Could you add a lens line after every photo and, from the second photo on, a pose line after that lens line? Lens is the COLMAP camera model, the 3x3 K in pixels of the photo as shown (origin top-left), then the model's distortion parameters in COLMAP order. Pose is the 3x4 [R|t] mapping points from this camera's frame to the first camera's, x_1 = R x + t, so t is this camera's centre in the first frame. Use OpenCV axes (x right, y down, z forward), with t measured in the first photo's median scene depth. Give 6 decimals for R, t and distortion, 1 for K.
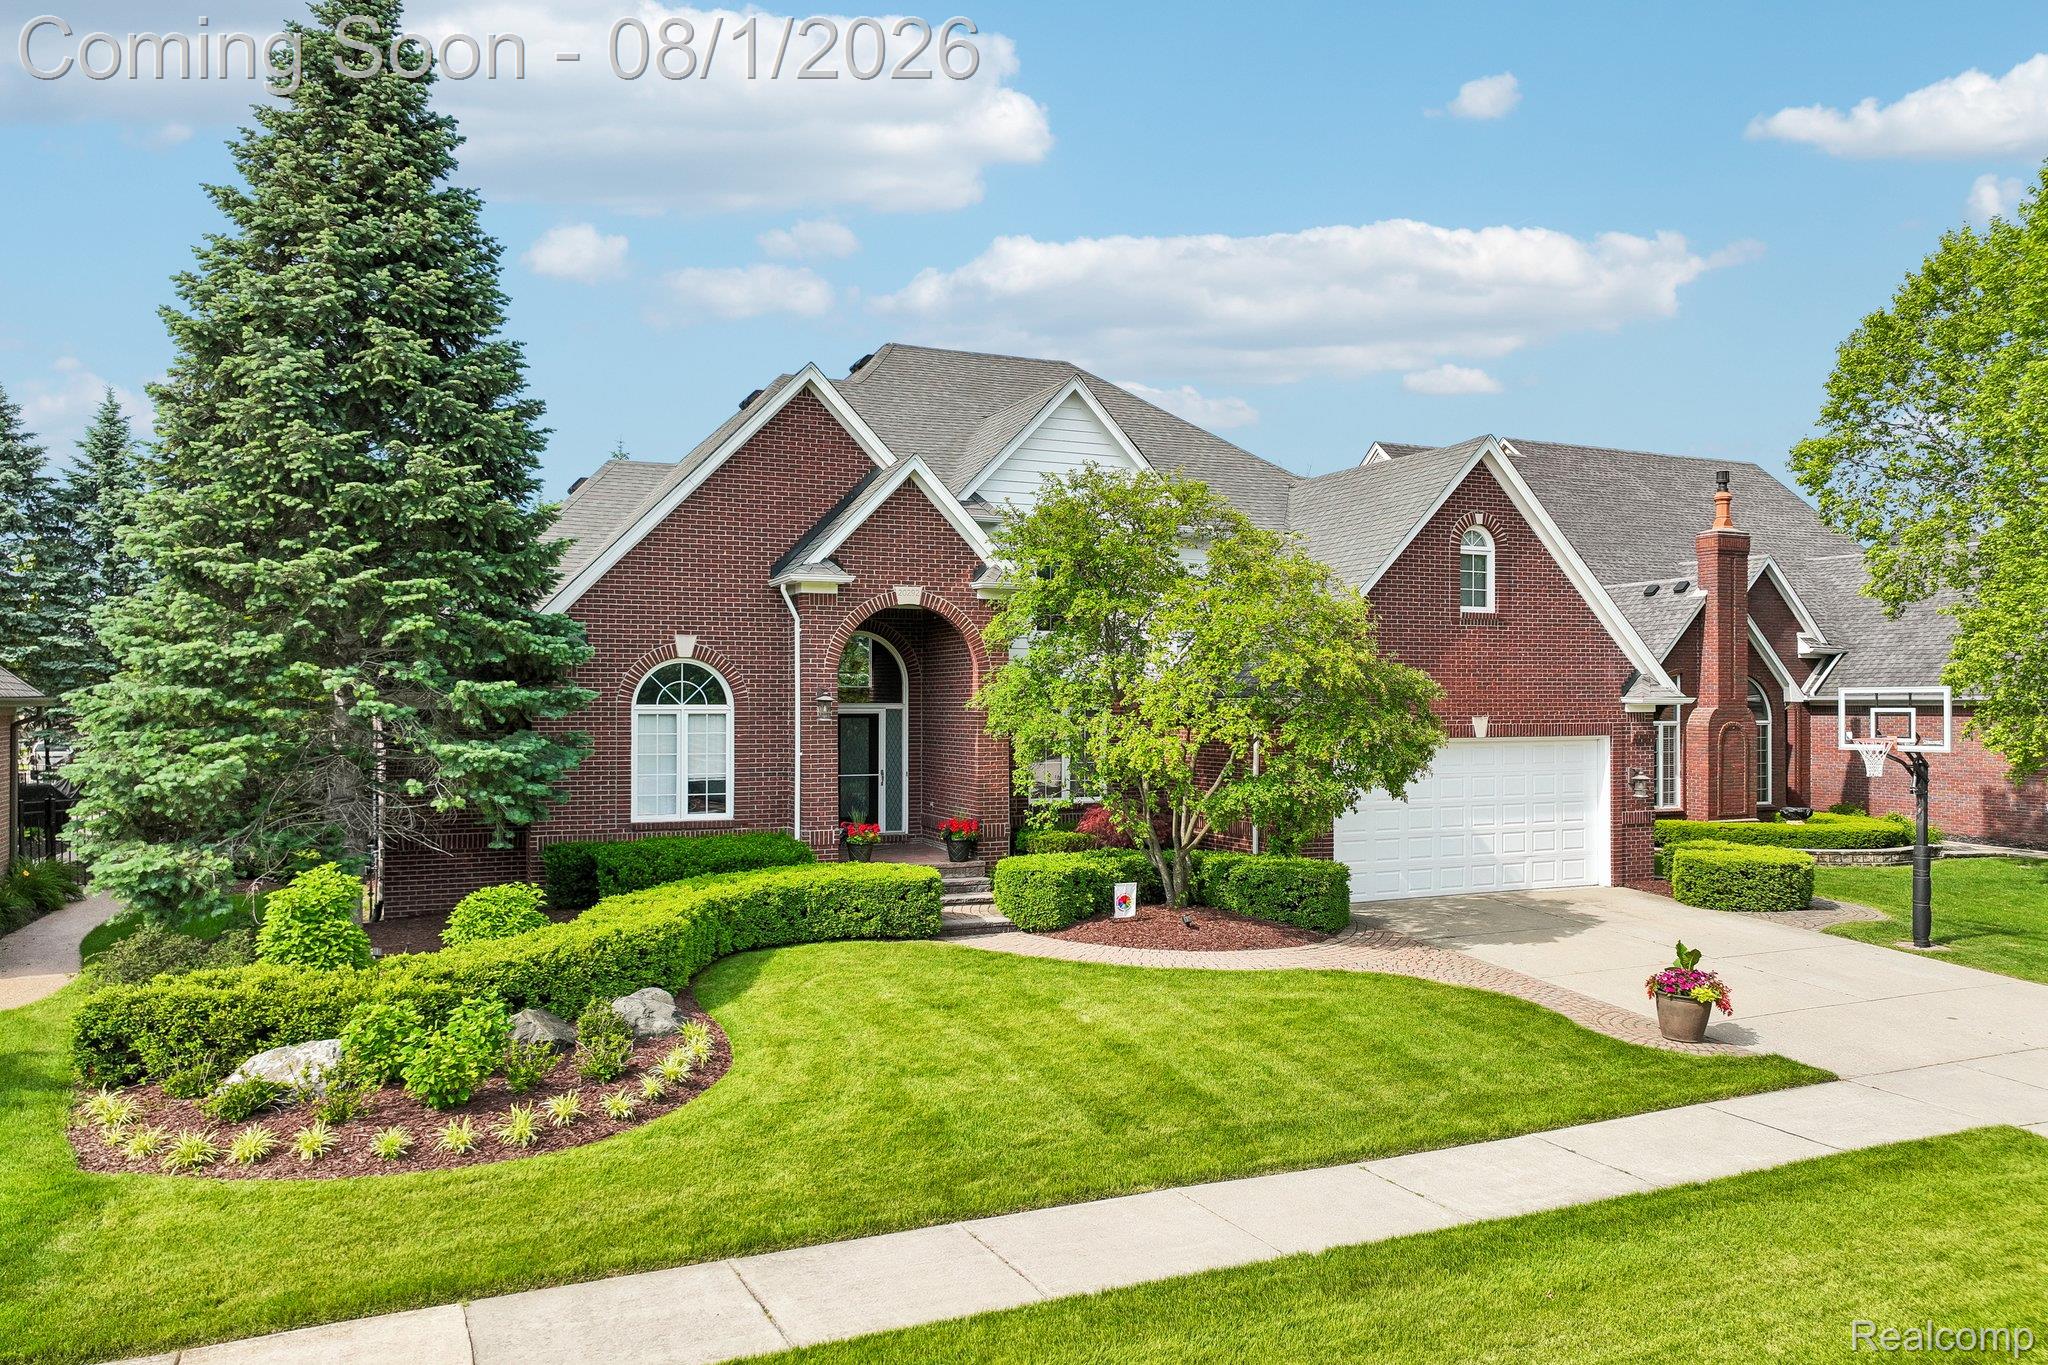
lens RADIAL K [[1425.0, 0, 1017.6], [0, 1425.0, 689.1], [0, 0, 1]] dist [-0.001349, 0.010176]
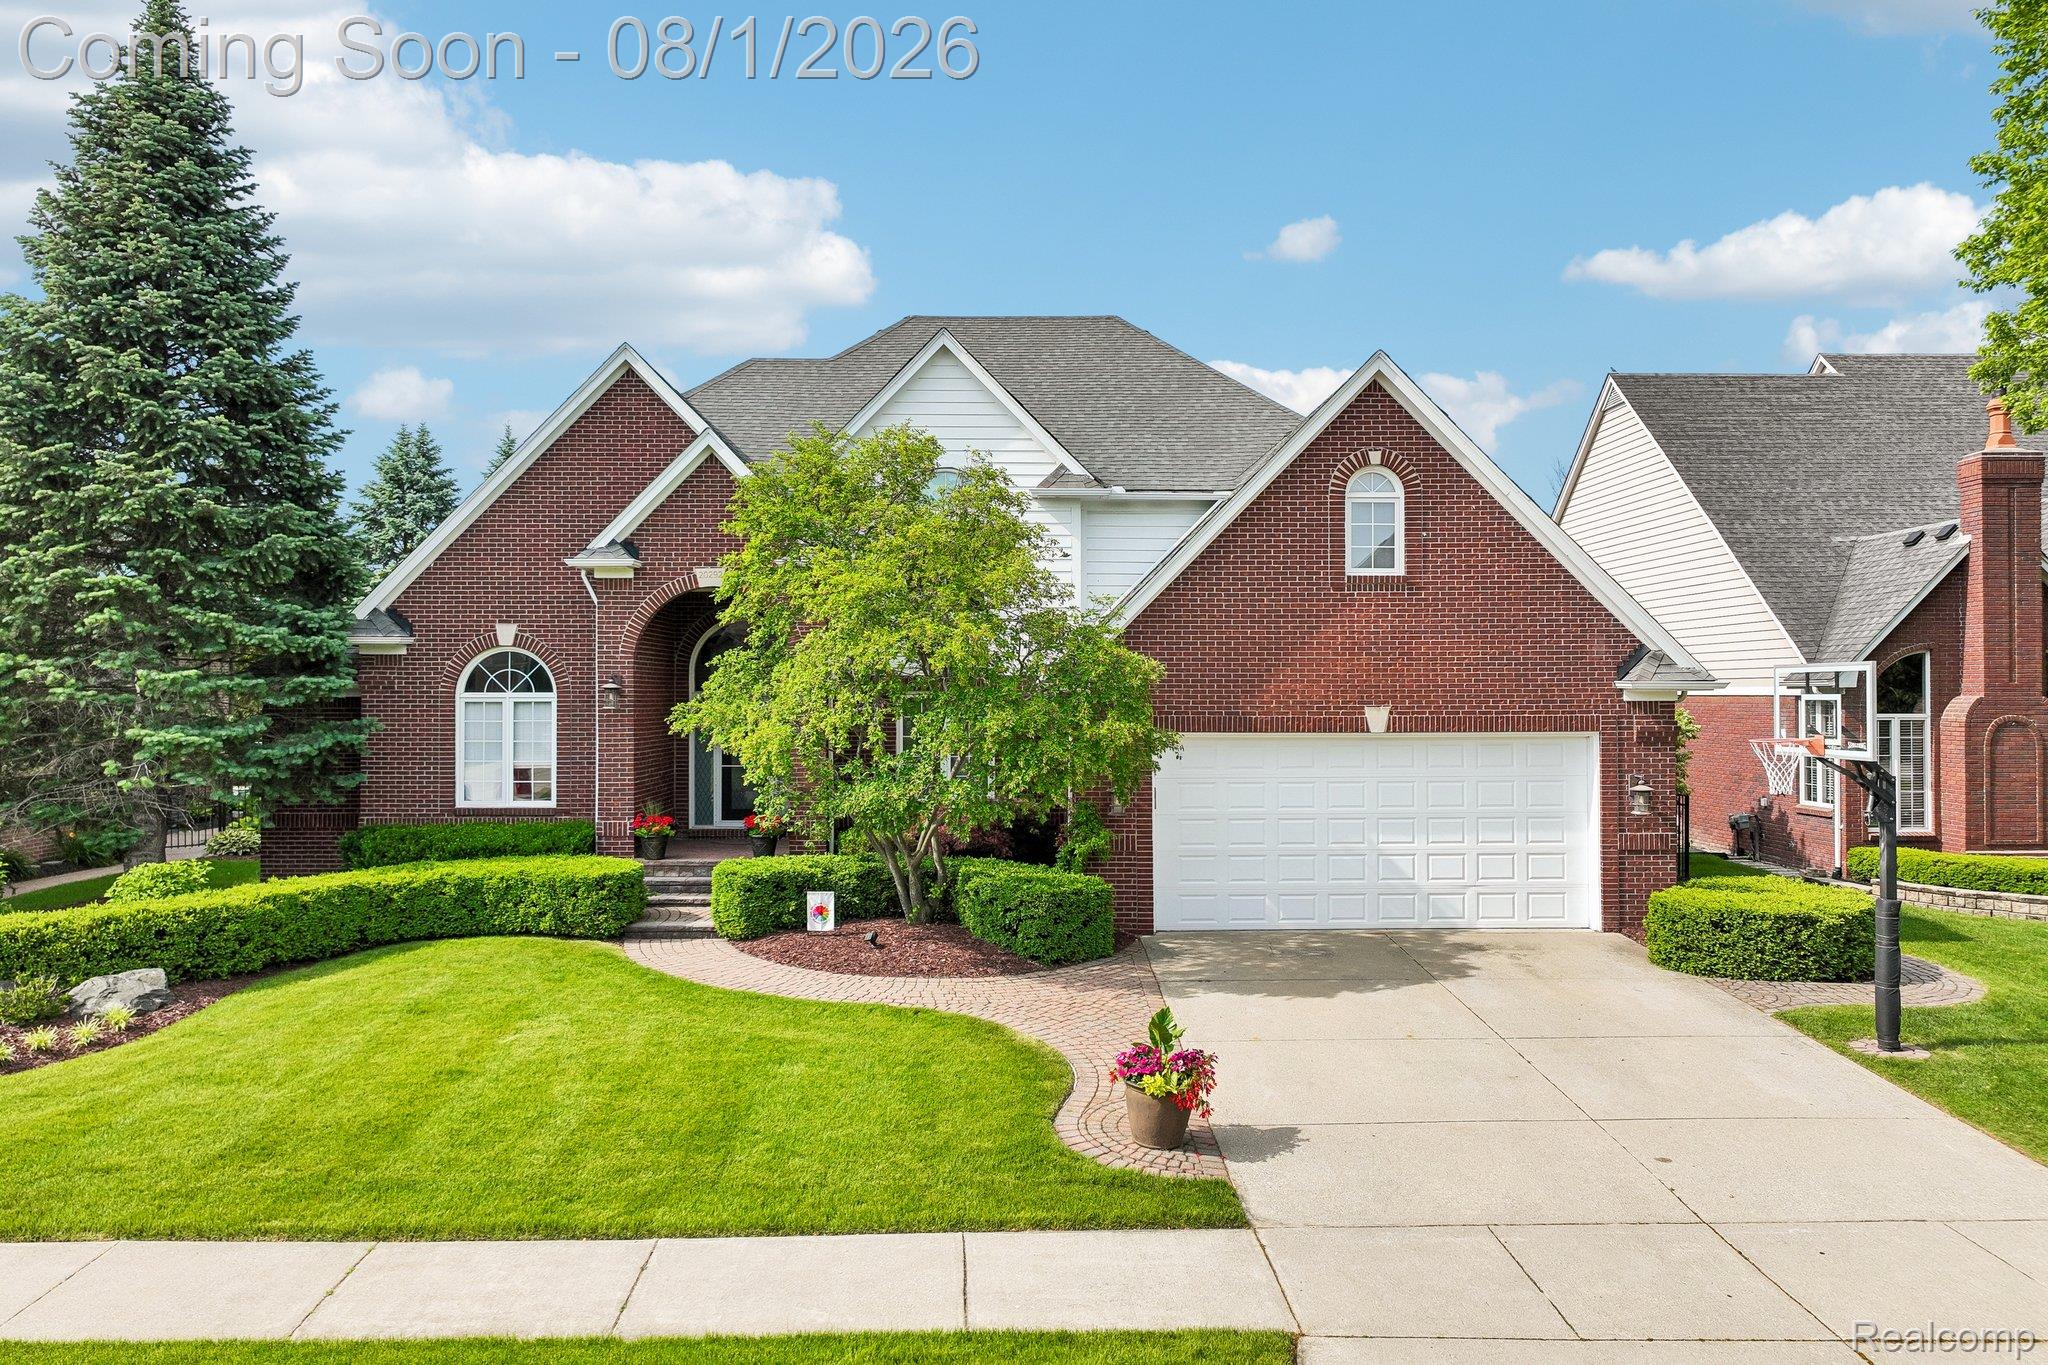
lens RADIAL K [[1425.0, 0, 1030.1], [0, 1425.0, 682.8], [0, 0, 1]] dist [-0.001349, 0.010176]
pose [[0.919694, -0.004187, -0.392613, 0.504359], [0.005000, 0.999987, 0.001048, 0.004810], [0.392604, -0.002927, 0.919703, 0.214478]]
